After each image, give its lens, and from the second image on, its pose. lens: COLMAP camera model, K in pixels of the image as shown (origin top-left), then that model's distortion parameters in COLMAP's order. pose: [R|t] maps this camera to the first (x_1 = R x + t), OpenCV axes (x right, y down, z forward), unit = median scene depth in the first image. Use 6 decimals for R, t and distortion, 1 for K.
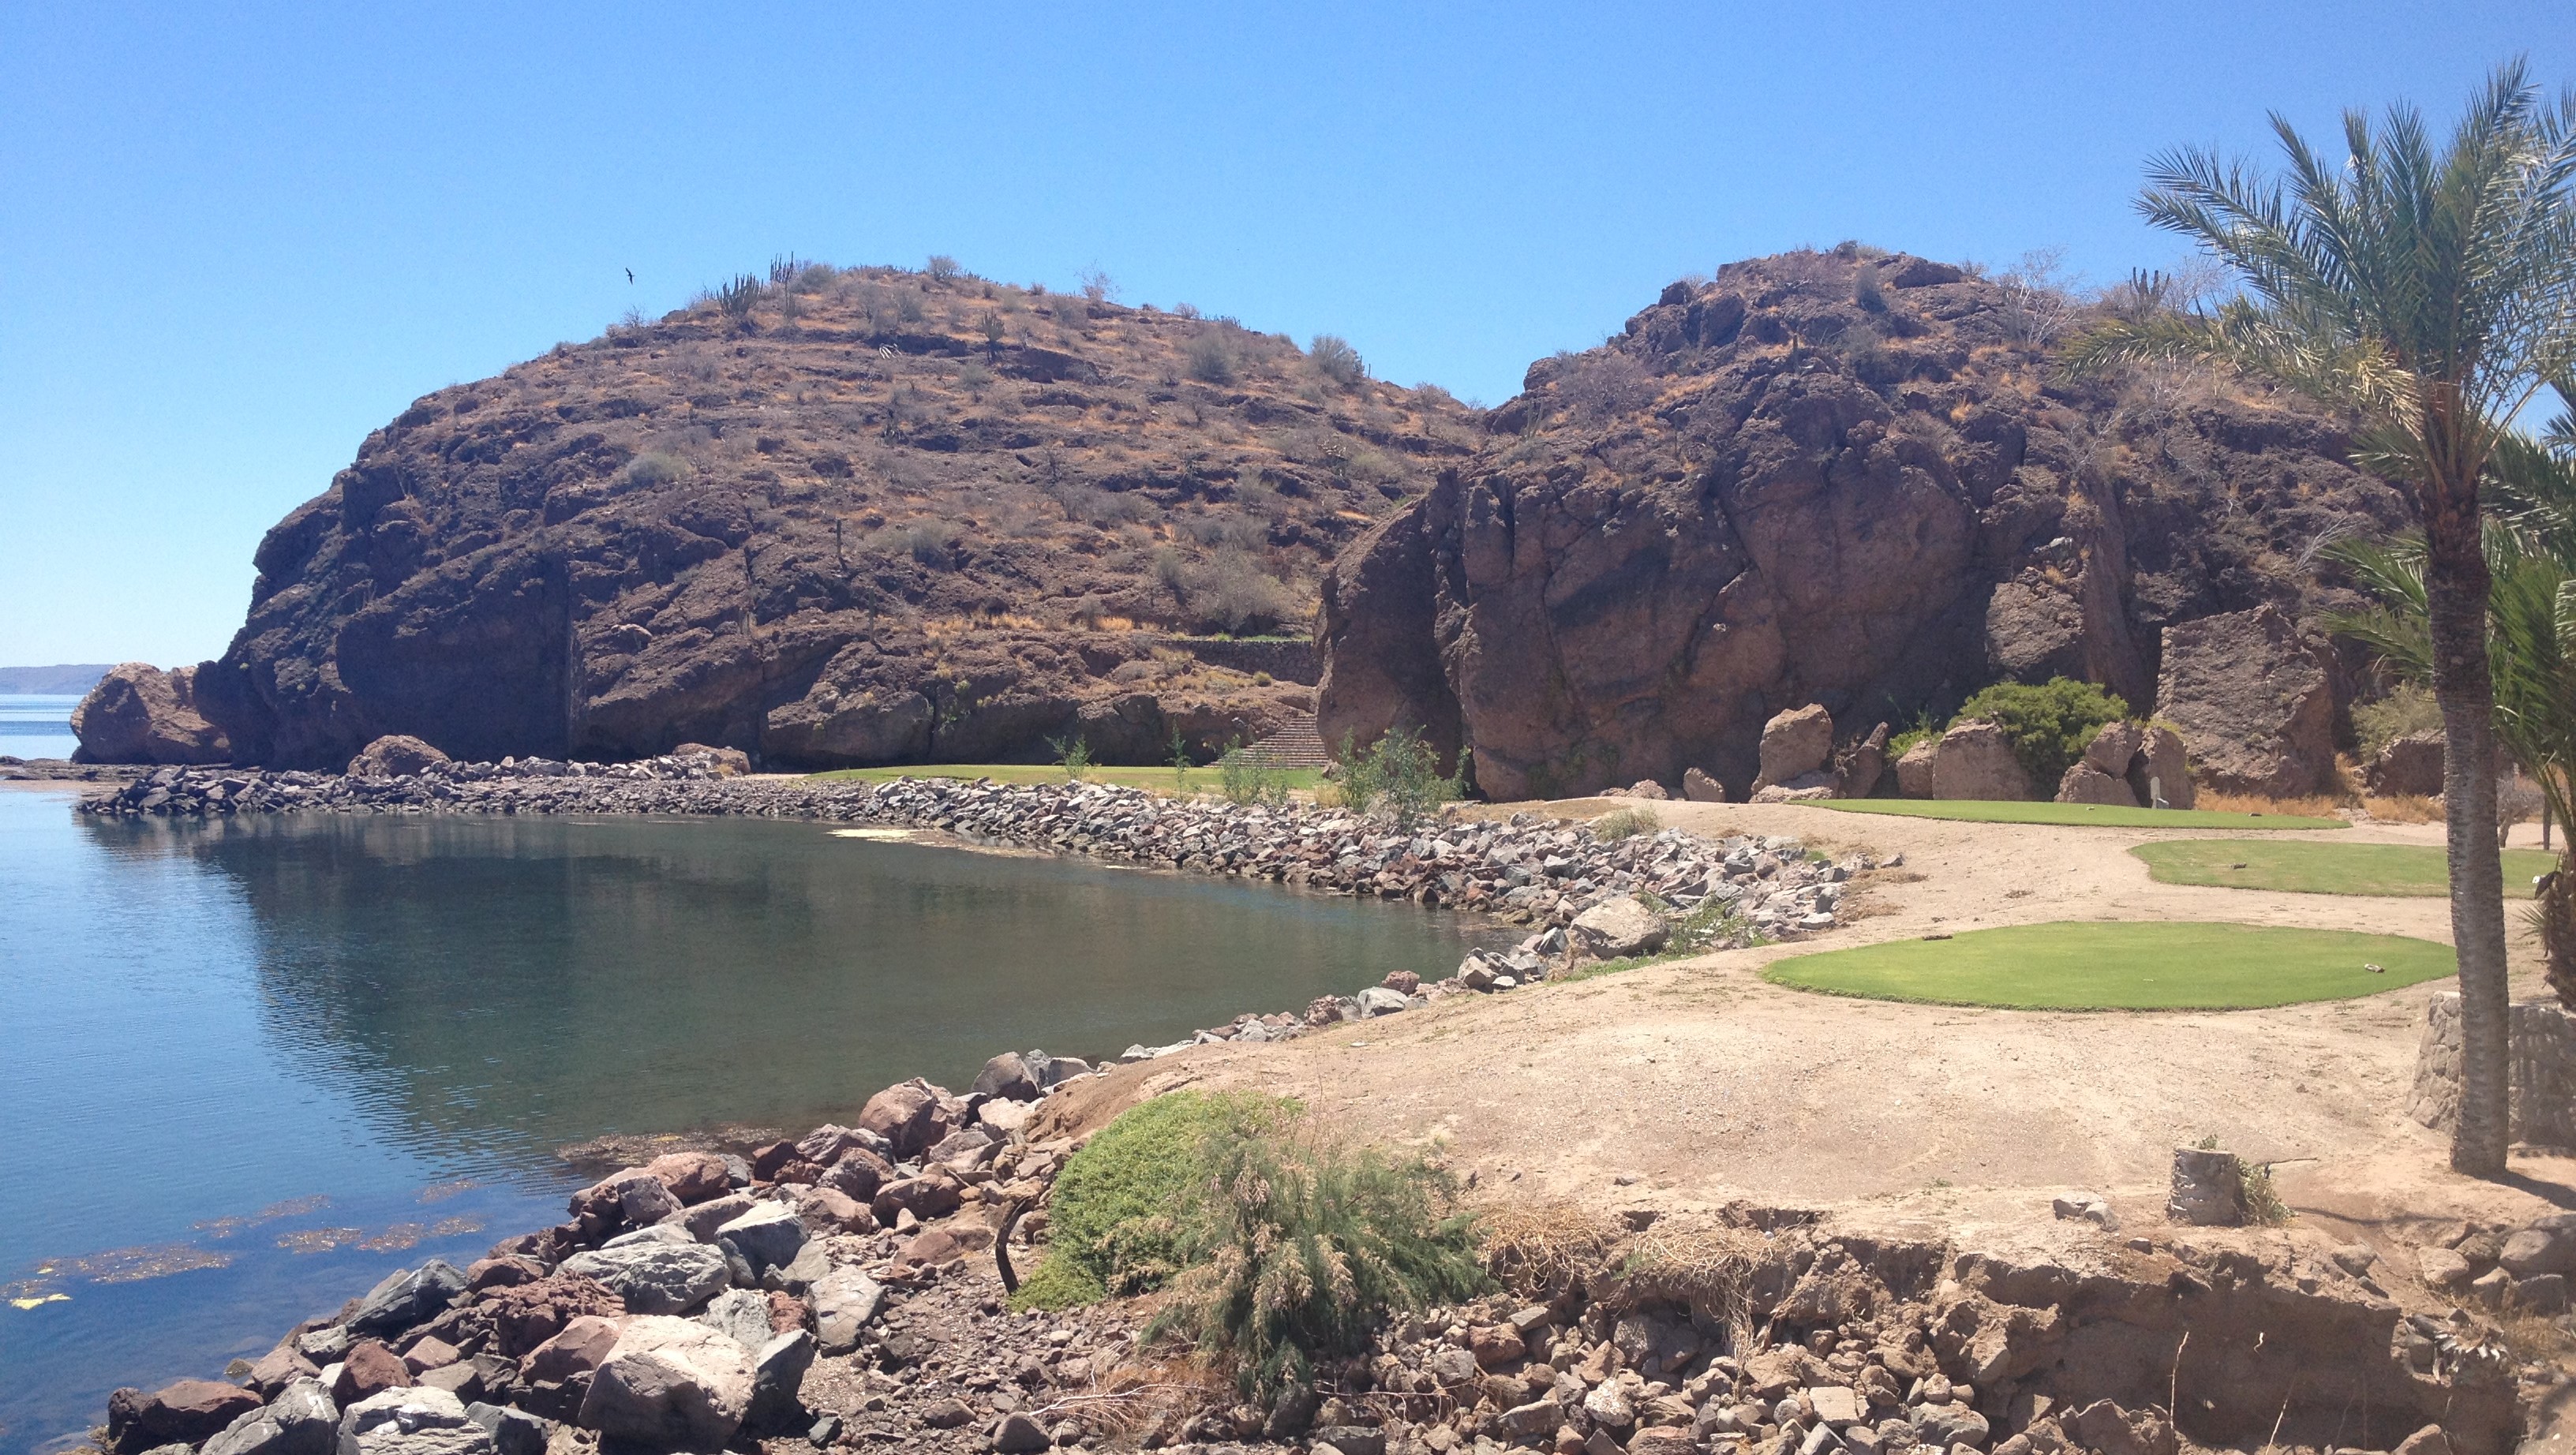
lens RADIAL K [[2447.4, 0, 1249.4], [0, 2447.4, 839.0], [0, 0, 1]] dist [0.075744, 0.000000]
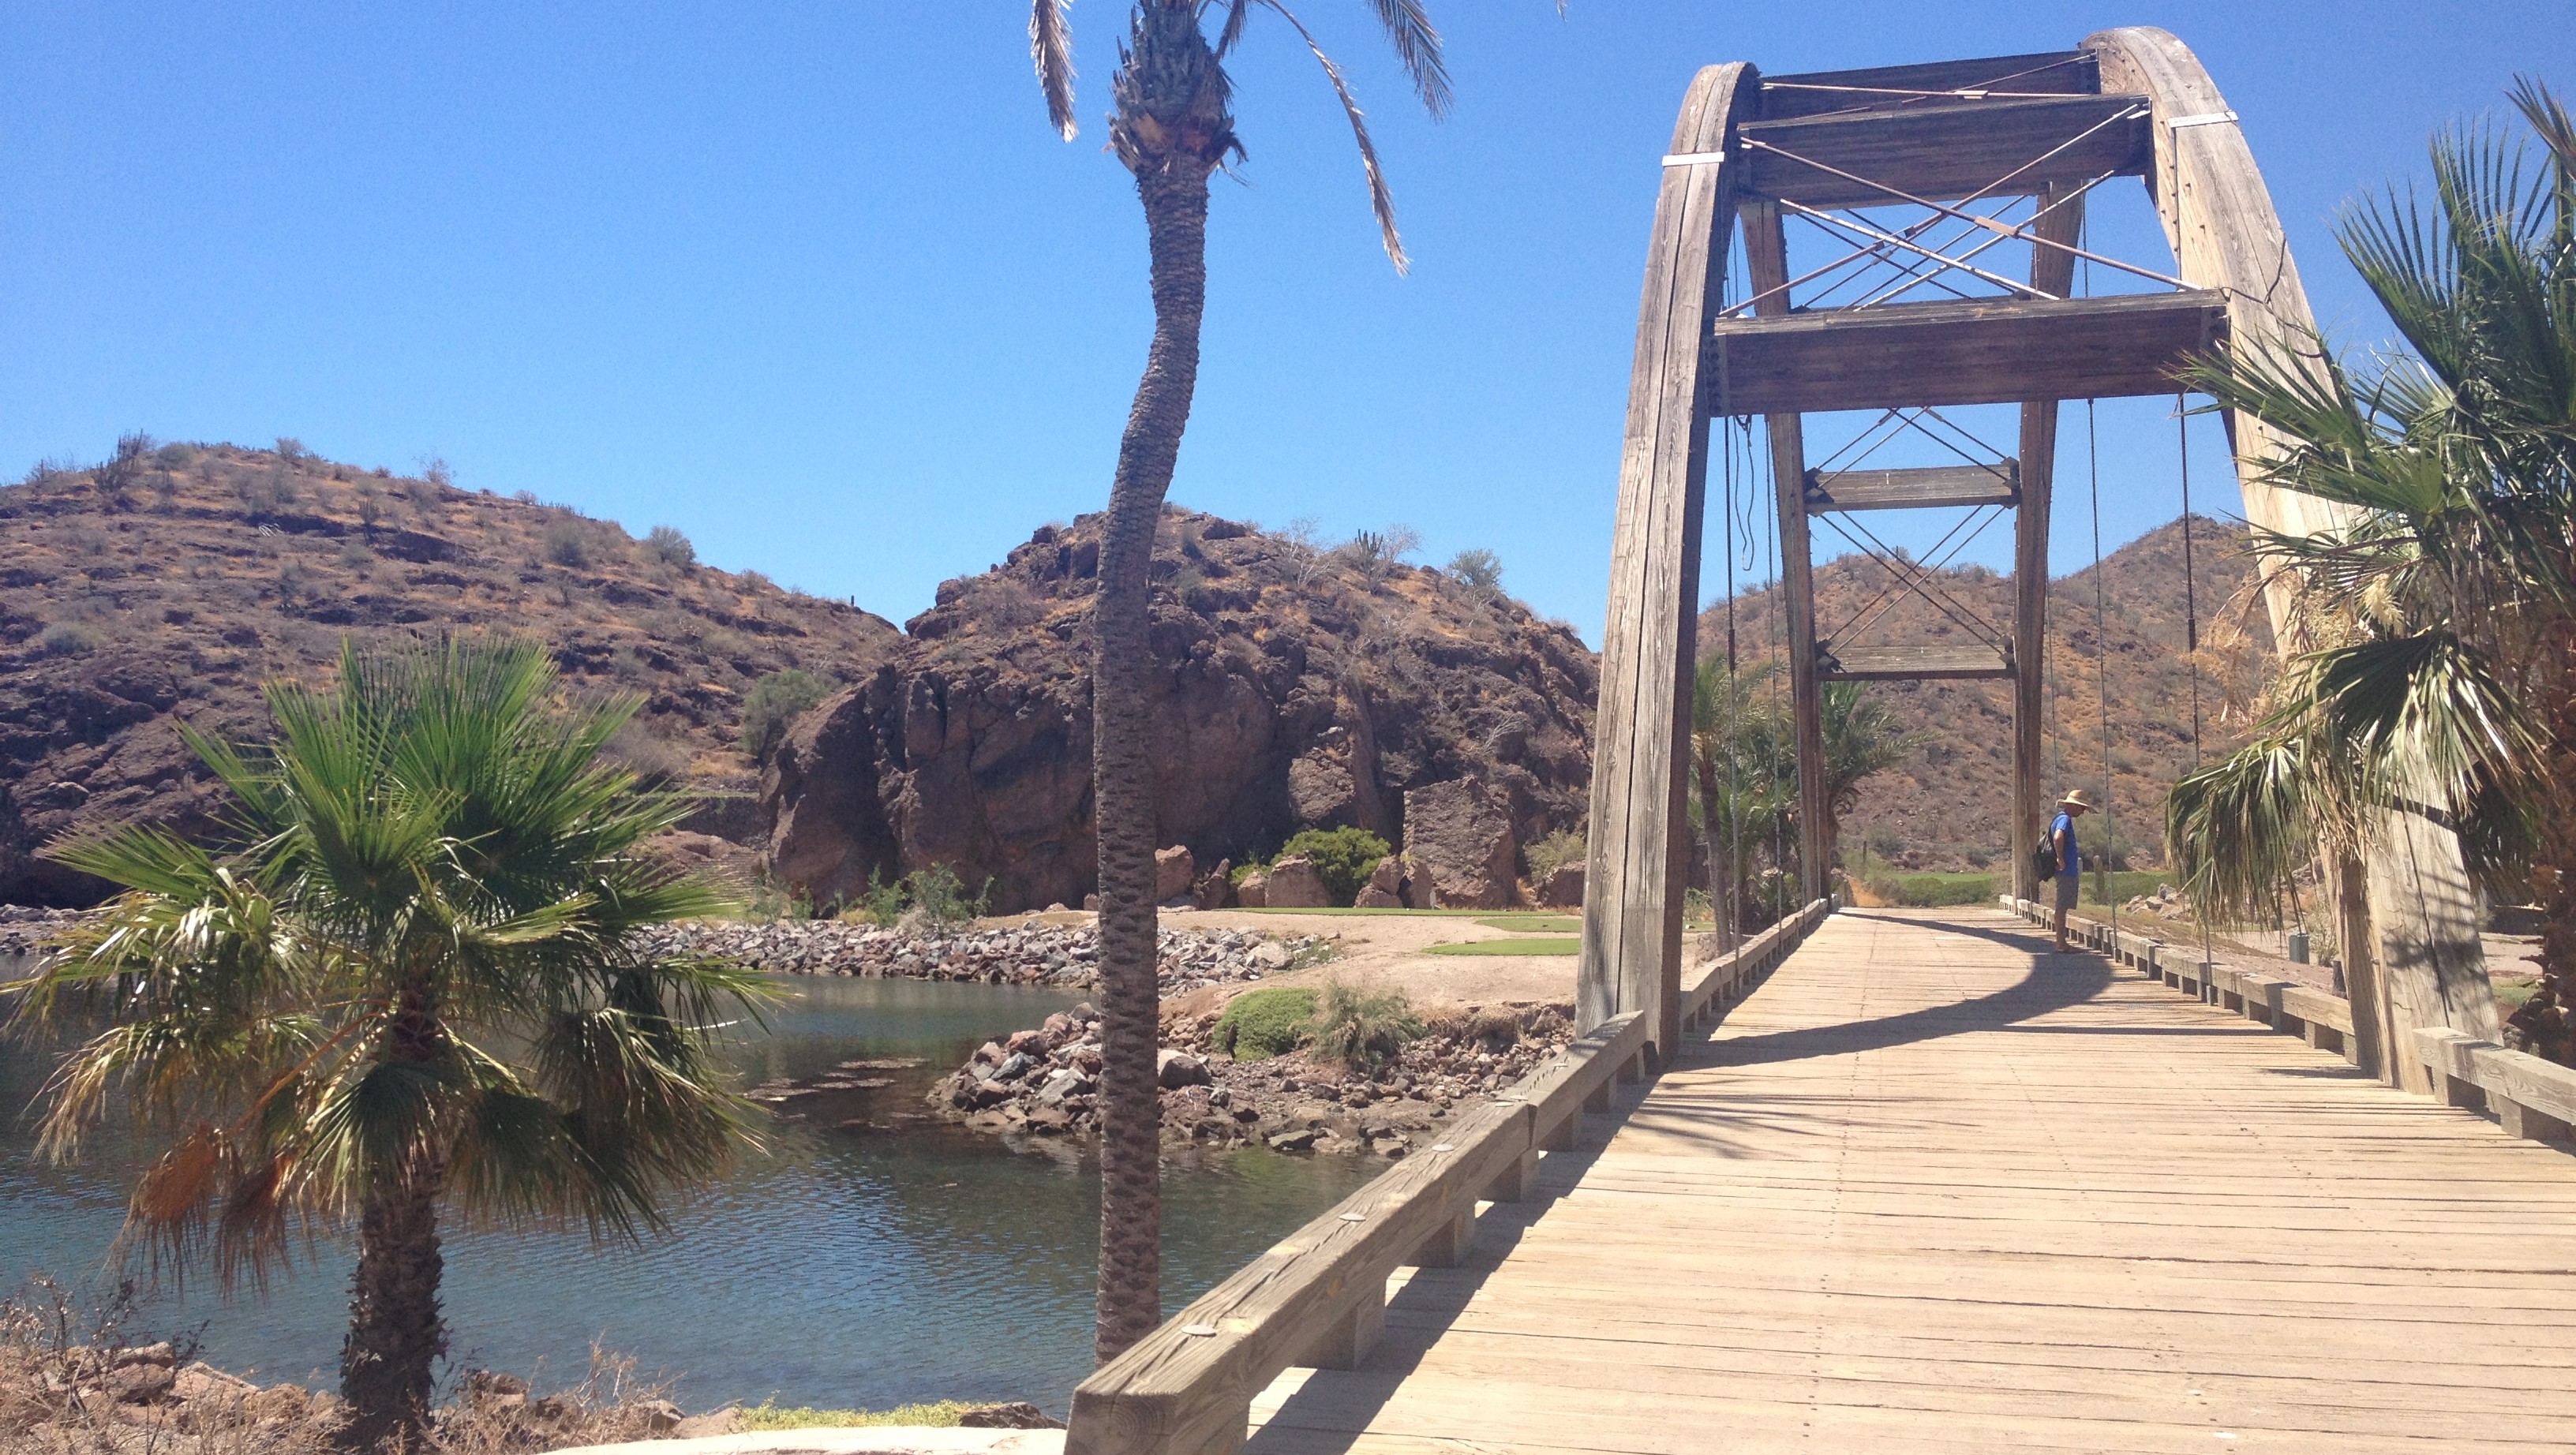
lens RADIAL K [[2447.4, 0, 1287.5], [0, 2447.4, 719.7], [0, 0, 1]] dist [0.075744, 0.000000]
pose [[0.936979, 0.012603, 0.349159, -0.169274], [0.025670, 0.994165, -0.104770, 0.017594], [-0.348442, 0.107130, 0.931188, -0.264952]]
